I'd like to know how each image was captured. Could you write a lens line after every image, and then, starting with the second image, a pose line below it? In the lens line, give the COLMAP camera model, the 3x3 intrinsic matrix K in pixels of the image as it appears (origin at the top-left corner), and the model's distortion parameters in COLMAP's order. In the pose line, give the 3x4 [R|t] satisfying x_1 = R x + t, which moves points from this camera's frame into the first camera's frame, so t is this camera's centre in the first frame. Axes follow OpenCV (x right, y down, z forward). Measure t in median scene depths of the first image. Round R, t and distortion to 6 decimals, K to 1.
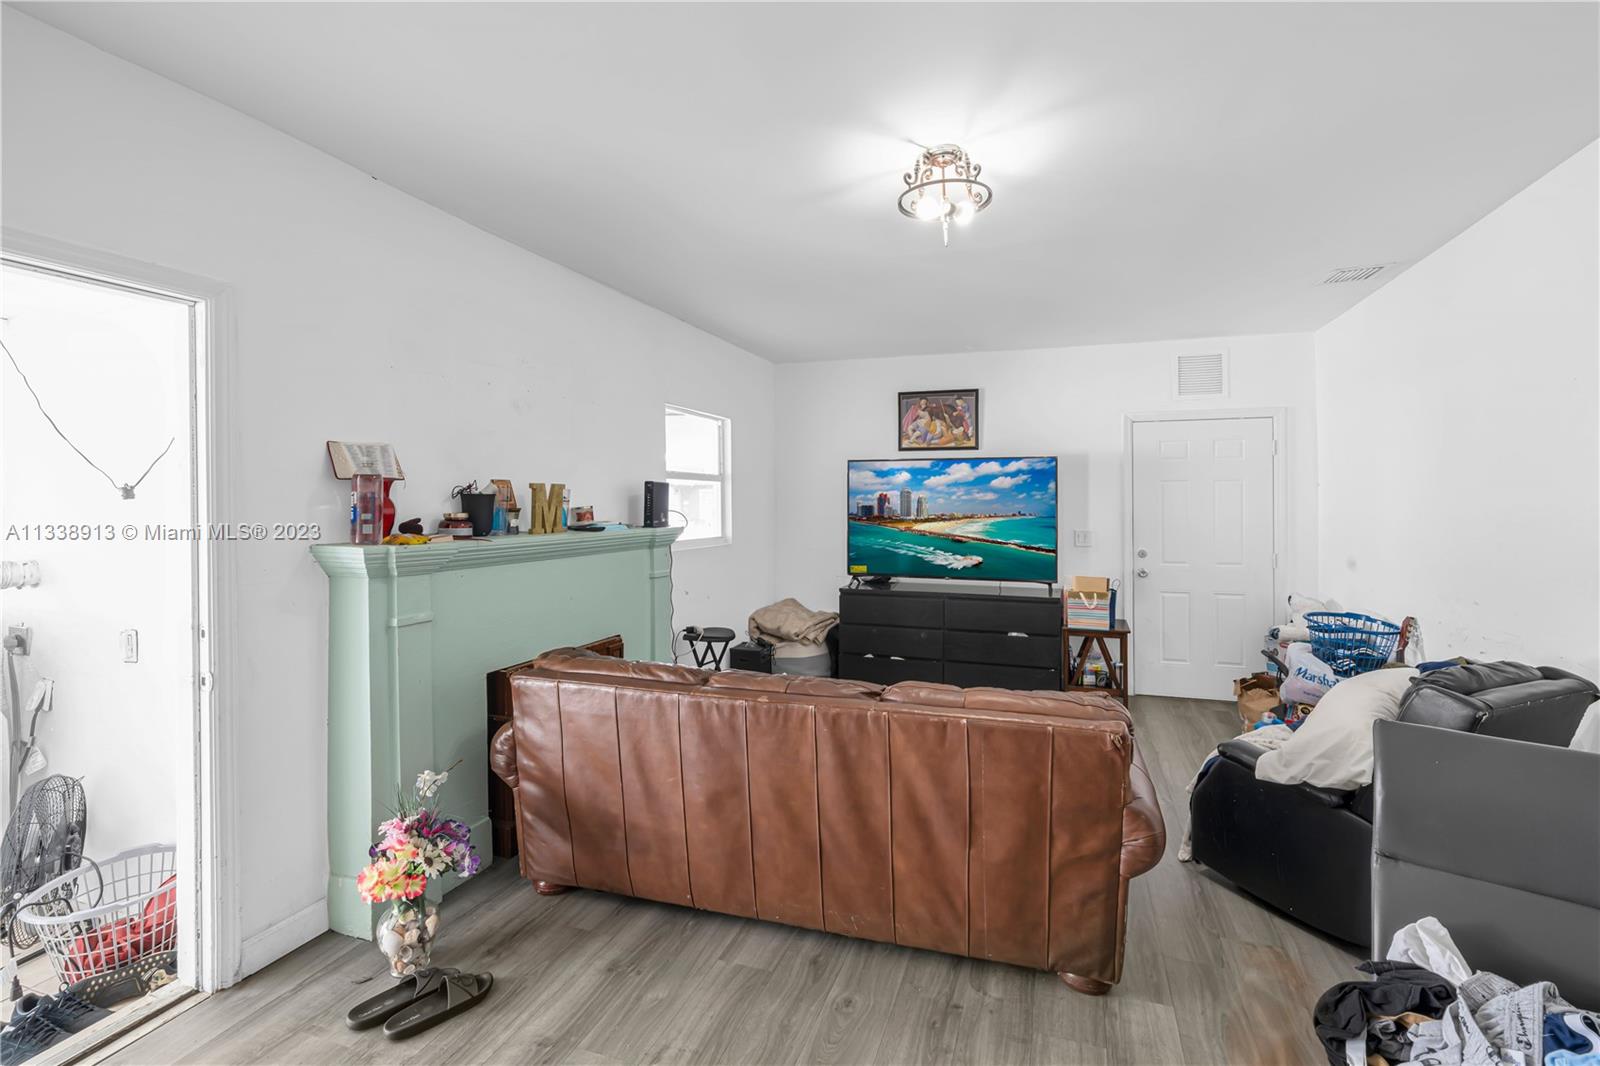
lens RADIAL K [[692.3, 0, 874.5], [0, 692.3, 507.6], [0, 0, 1]] dist [-0.000247, 0.000171]
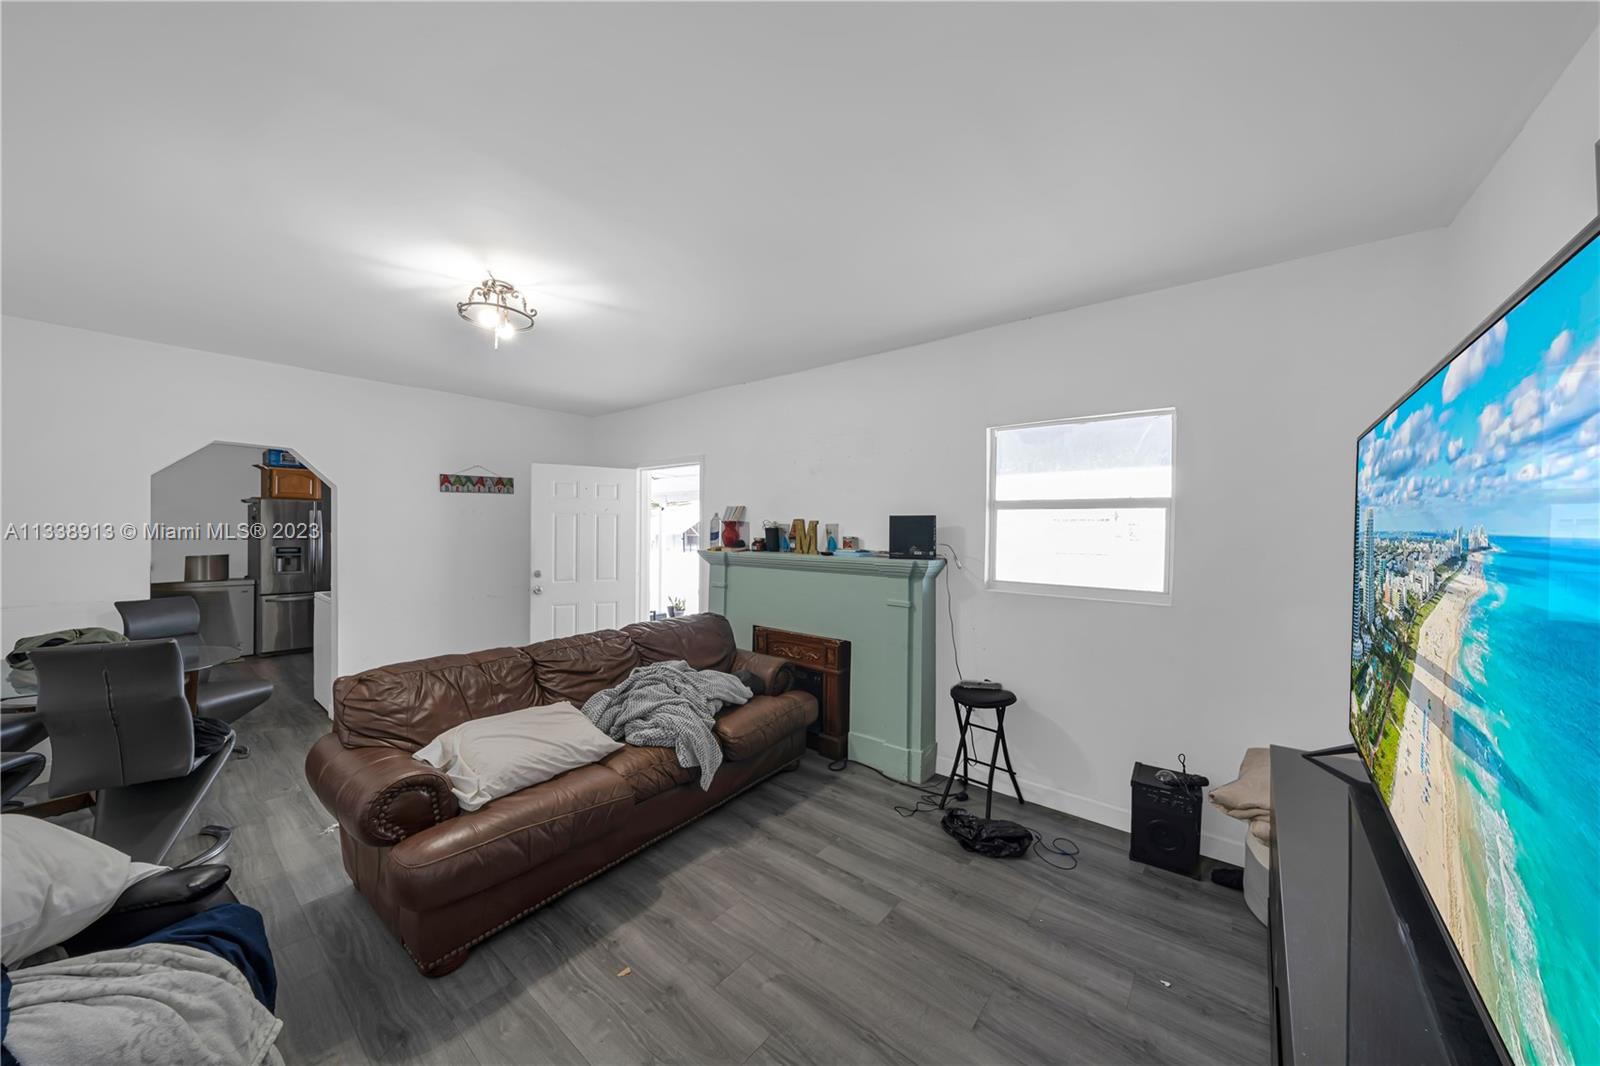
lens RADIAL K [[542.7, 0, 799.6], [0, 542.7, 536.0], [0, 0, 1]] dist [0.000809, 0.000012]
pose [[-0.403244, 0.011803, -0.915016, 0.394259], [-0.014101, 0.999718, 0.019109, -0.015211], [0.914984, 0.020608, -0.402964, 0.925901]]
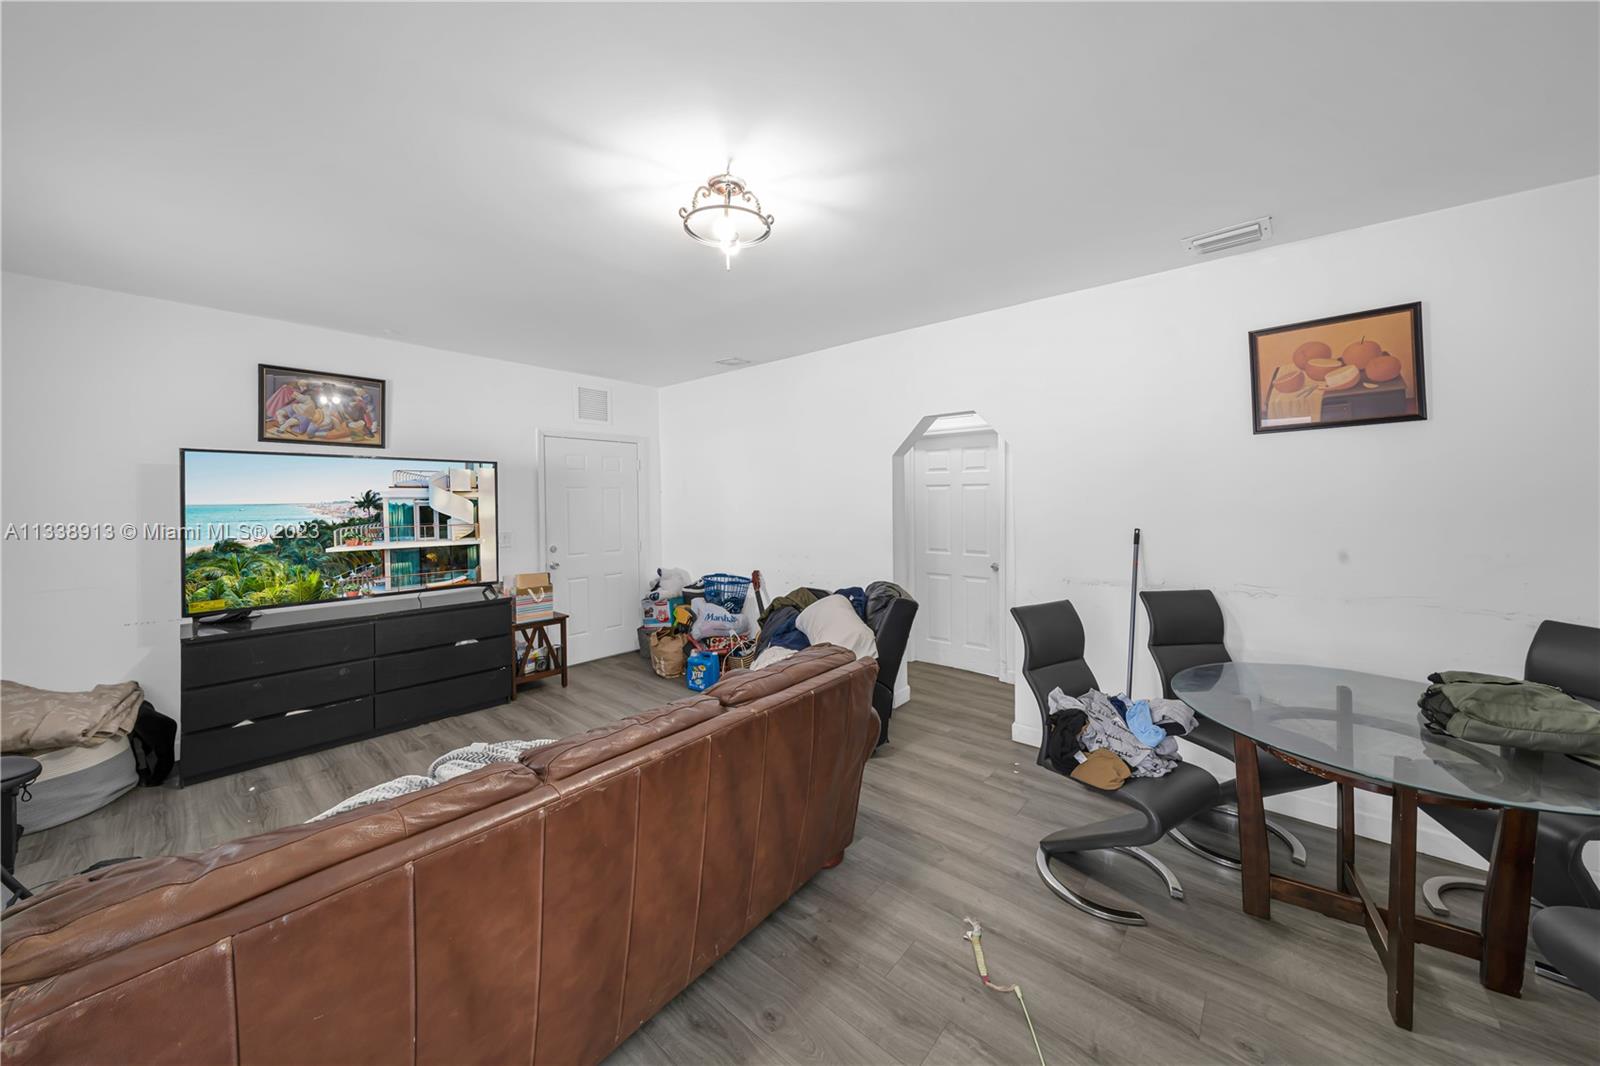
lens RADIAL K [[536.9, 0, 801.9], [0, 536.9, 505.8], [0, 0, 1]] dist [-0.002062, -0.000089]
pose [[0.423272, -0.011892, 0.905925, -0.284340], [0.018018, 0.999827, 0.004706, -0.004191], [-0.905824, 0.014332, 0.423413, 0.255842]]
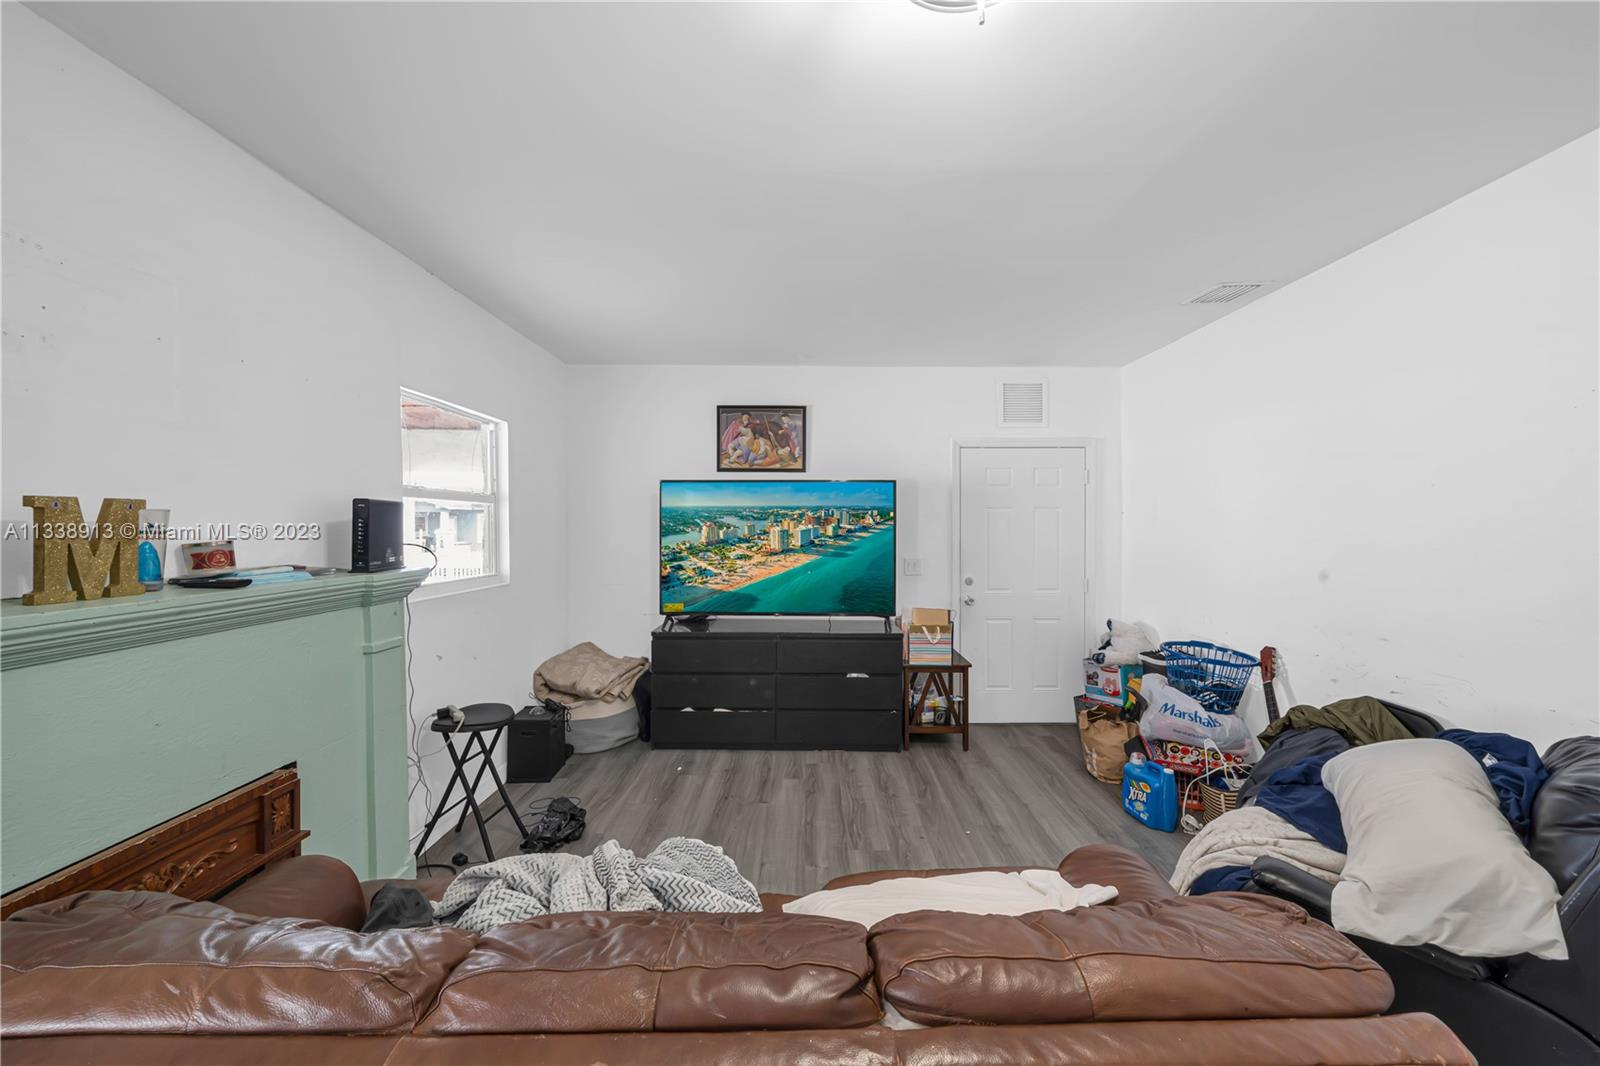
lens RADIAL K [[577.3, 0, 813.5], [0, 577.3, 533.9], [0, 0, 1]] dist [-0.003508, 0.000534]
pose [[0.961542, -0.002690, 0.274645, -0.058091], [0.001171, 0.999983, 0.005697, -0.006835], [-0.274656, -0.005156, 0.961529, 0.295974]]
